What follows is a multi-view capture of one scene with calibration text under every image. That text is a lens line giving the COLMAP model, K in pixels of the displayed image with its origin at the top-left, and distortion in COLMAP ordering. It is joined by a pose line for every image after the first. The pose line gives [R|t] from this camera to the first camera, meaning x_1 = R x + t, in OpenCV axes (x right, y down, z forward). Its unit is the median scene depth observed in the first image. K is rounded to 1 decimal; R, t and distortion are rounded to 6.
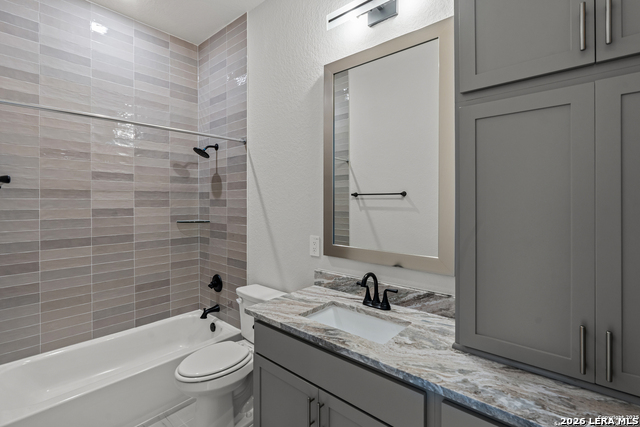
lens RADIAL K [[299.6, 0, 319.0], [0, 299.6, 201.1], [0, 0, 1]] dist [-0.000617, 0.000009]
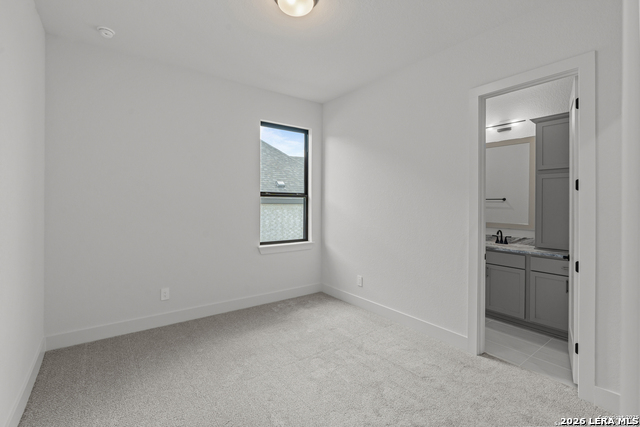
lens RADIAL K [[293.5, 0, 321.5], [0, 293.5, 207.6], [0, 0, 1]] dist [-0.011085, 0.000157]
pose [[0.978243, 0.003536, -0.207433, -0.677492], [-0.000036, 0.999858, 0.016876, -0.008276], [0.207463, -0.016501, 0.978104, -1.508896]]
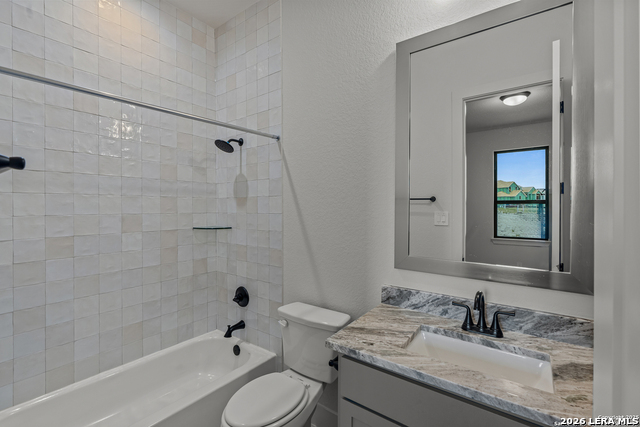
lens RADIAL K [[293.5, 0, 321.5], [0, 293.5, 207.6], [0, 0, 1]] dist [-0.011085, 0.000157]
pose [[0.996579, 0.007238, 0.082332, -0.257434], [-0.007244, 0.999974, -0.000229, 0.011867], [-0.082331, -0.000368, 0.996605, 0.196570]]
